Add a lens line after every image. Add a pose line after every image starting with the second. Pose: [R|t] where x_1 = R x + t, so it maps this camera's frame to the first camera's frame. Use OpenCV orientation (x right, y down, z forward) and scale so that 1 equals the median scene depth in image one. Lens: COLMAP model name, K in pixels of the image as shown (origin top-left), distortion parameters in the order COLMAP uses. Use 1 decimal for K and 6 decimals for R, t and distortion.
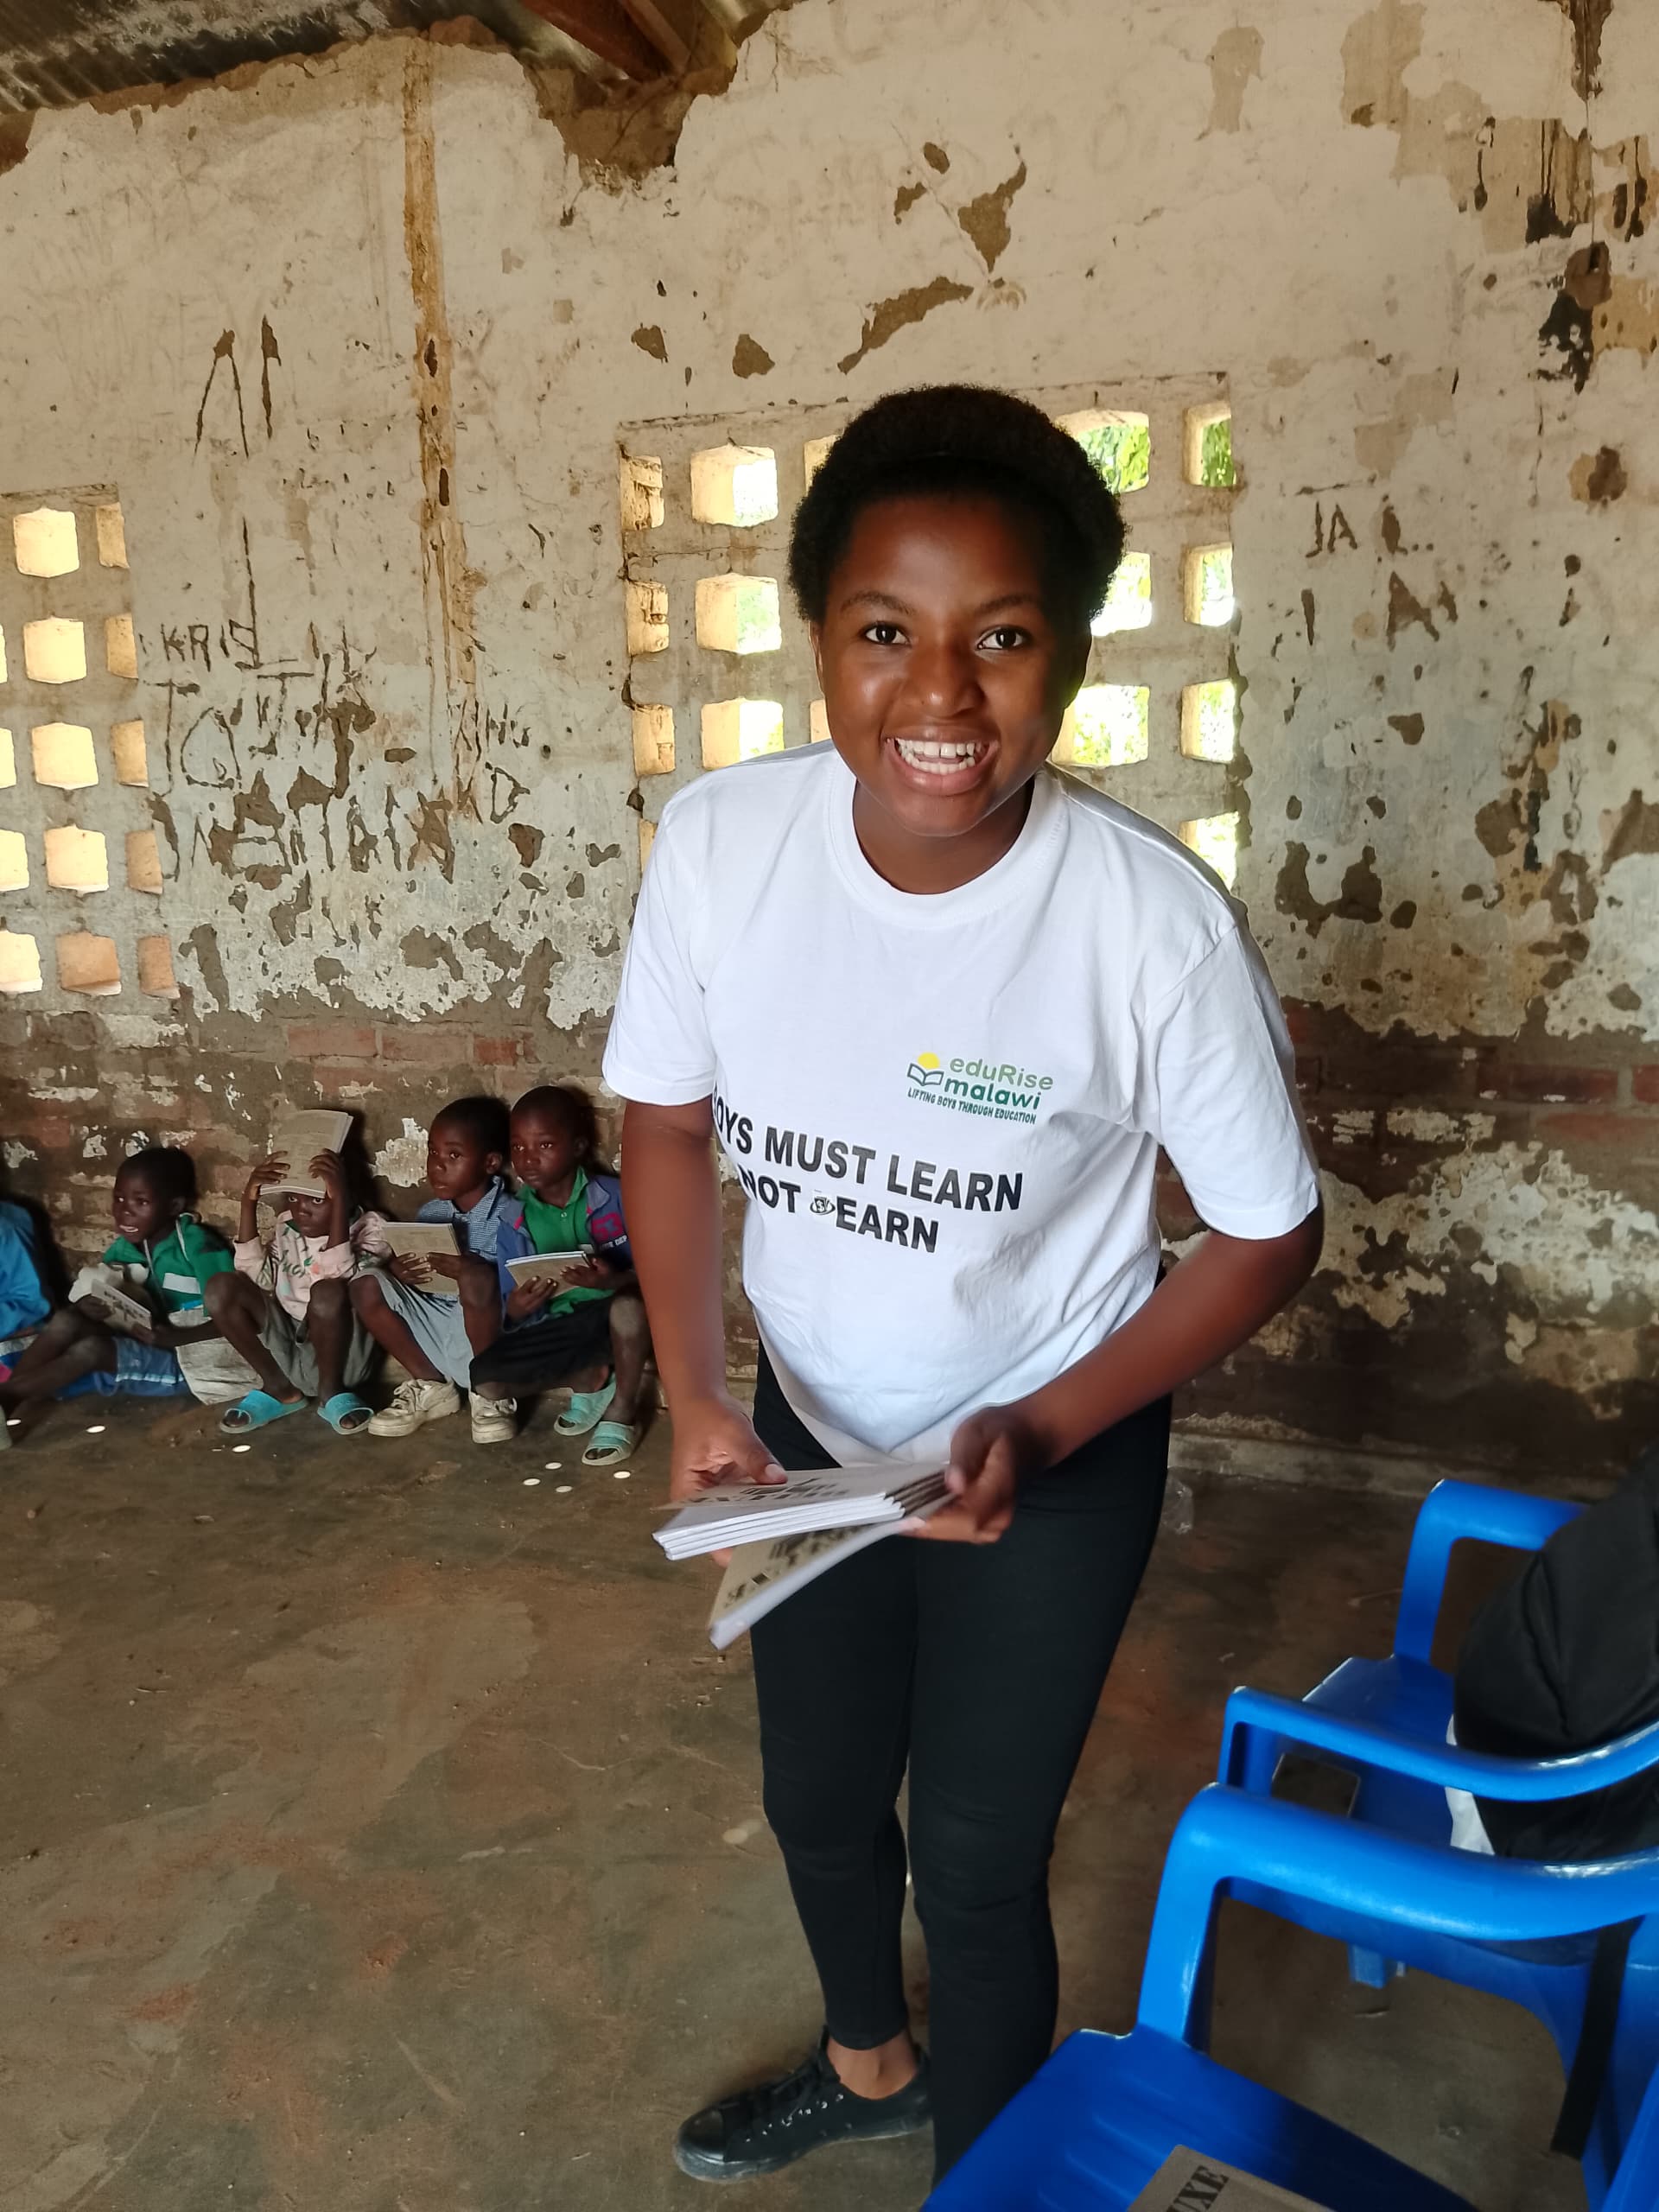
lens RADIAL K [[1754.2, 0, 859.2], [0, 1754.2, 1109.1], [0, 0, 1]] dist [0.138585, -0.299265]
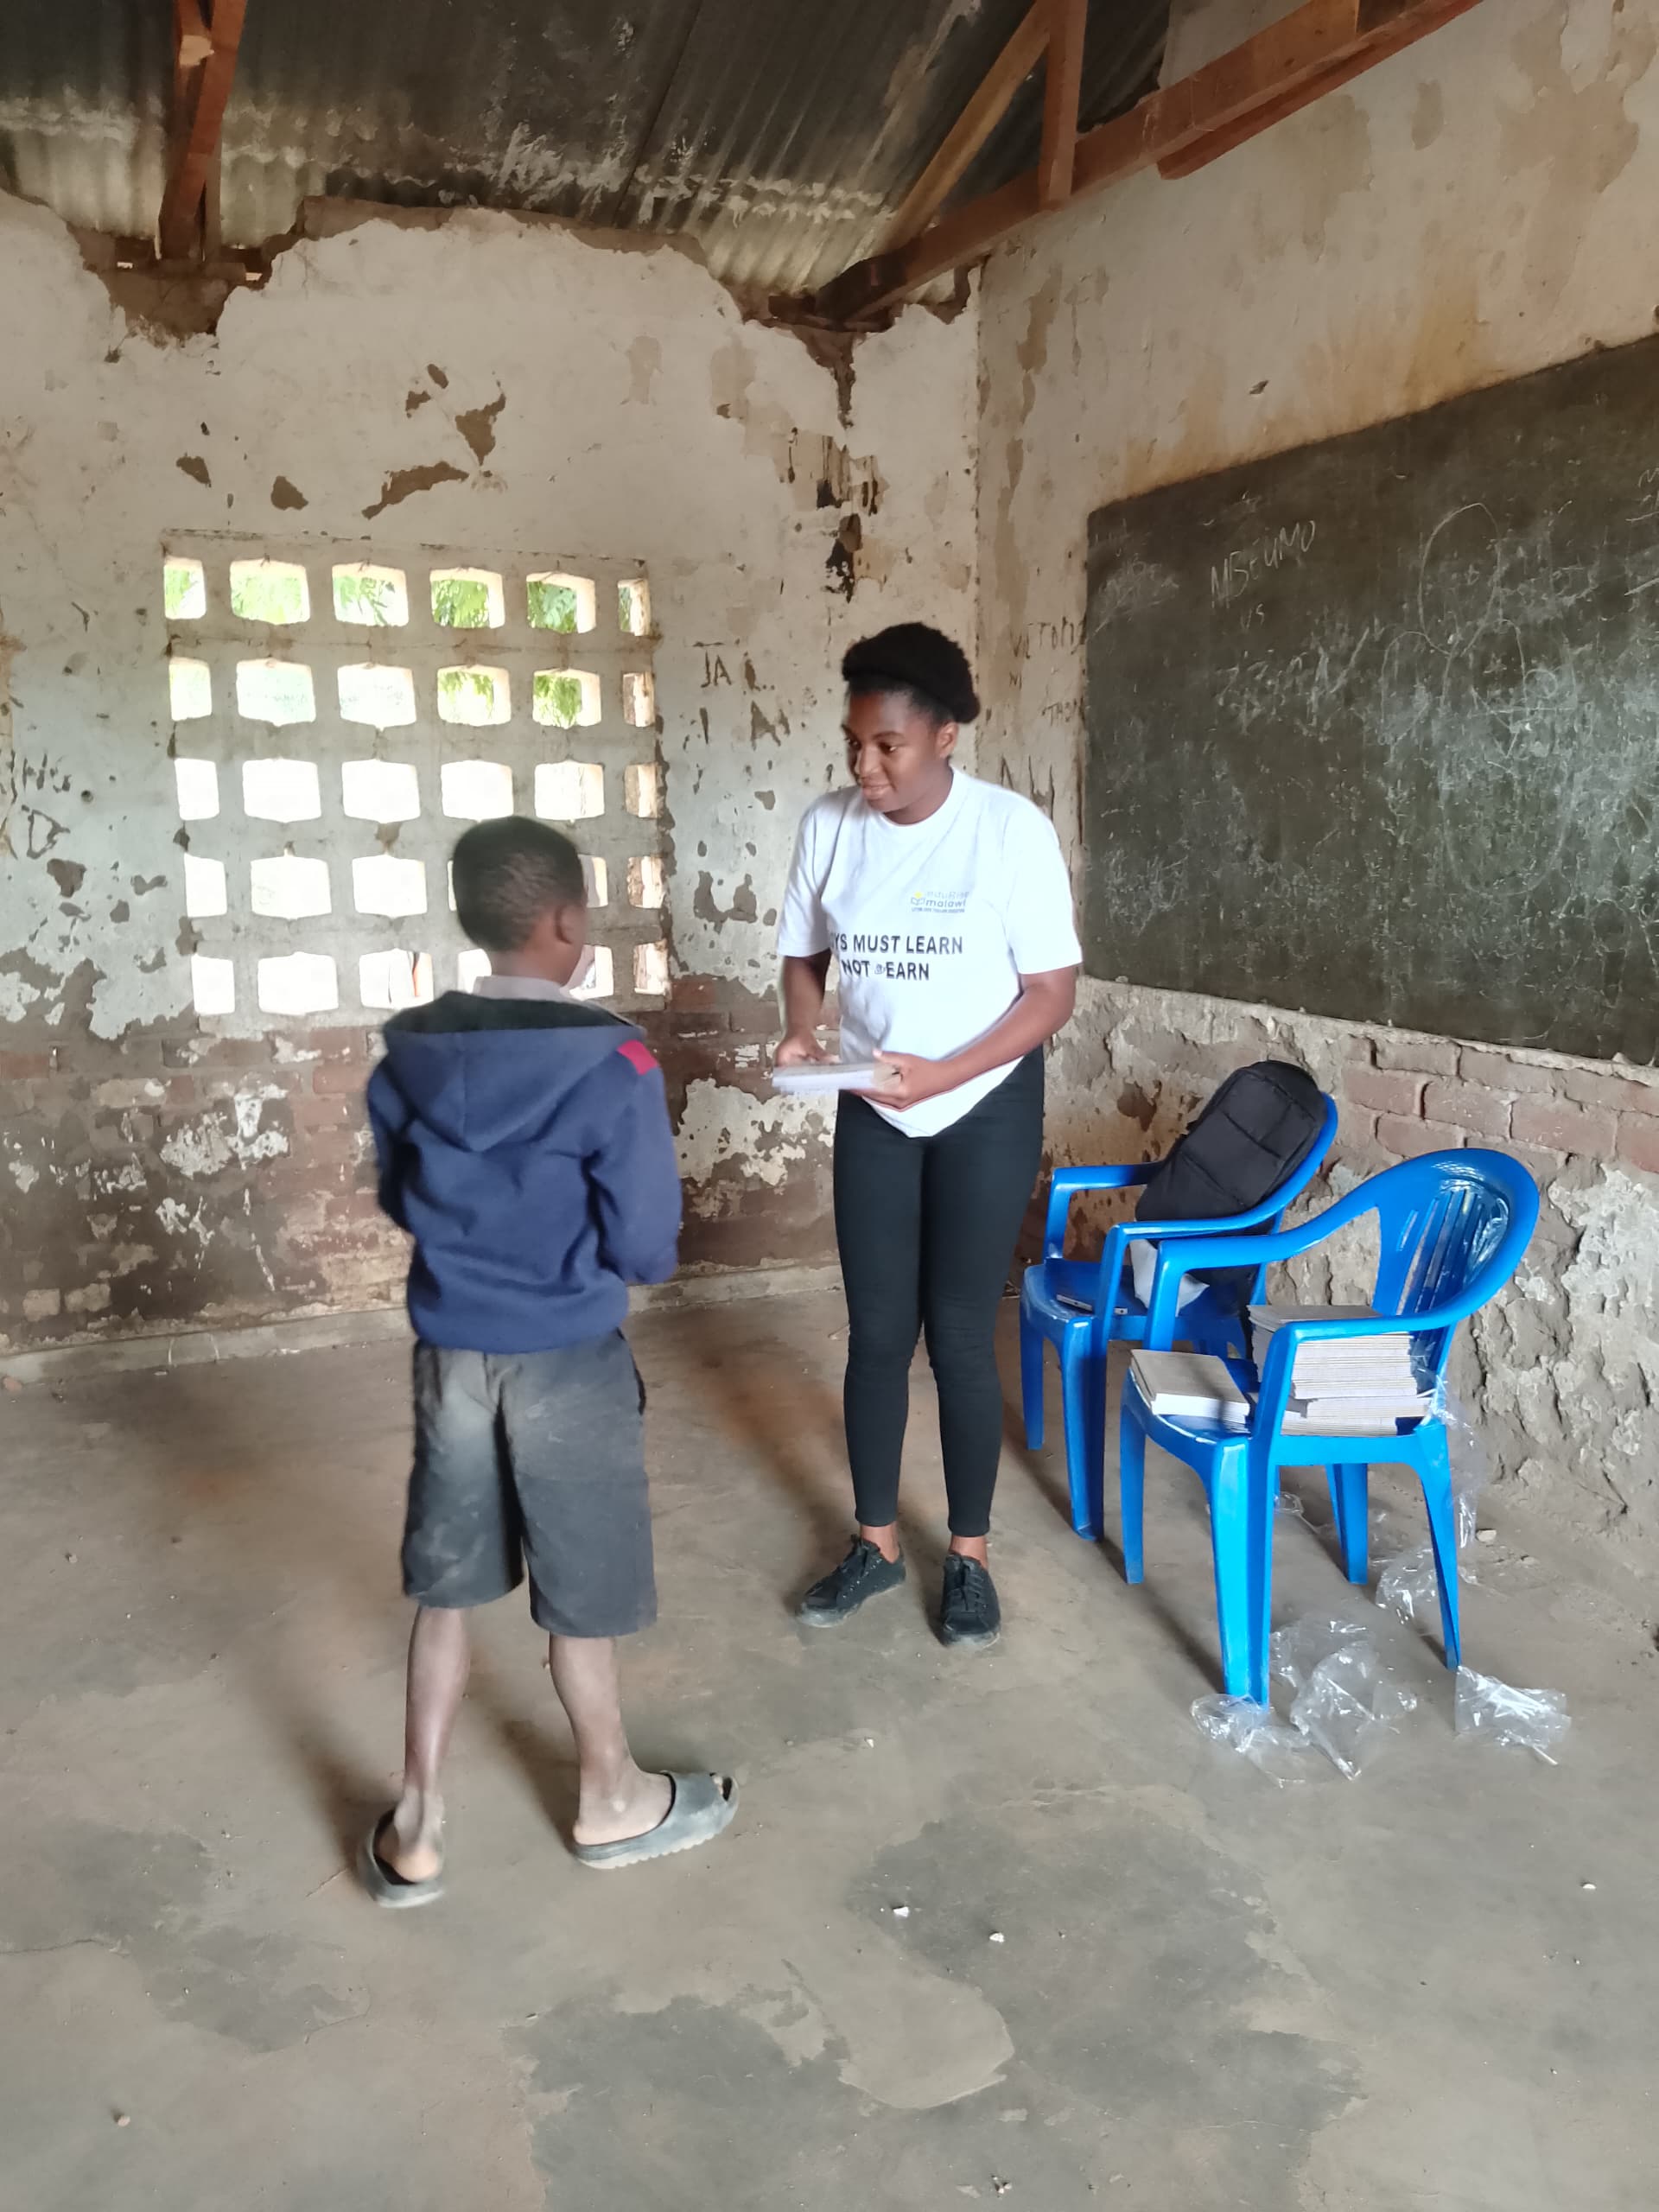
lens RADIAL K [[1747.7, 0, 848.8], [0, 1747.7, 1112.1], [0, 0, 1]] dist [0.125721, -0.260017]
pose [[0.737220, -0.092763, 0.669255, -0.673438], [0.121433, 0.992592, 0.003814, 0.062617], [-0.664651, 0.078458, 0.743023, -0.182011]]
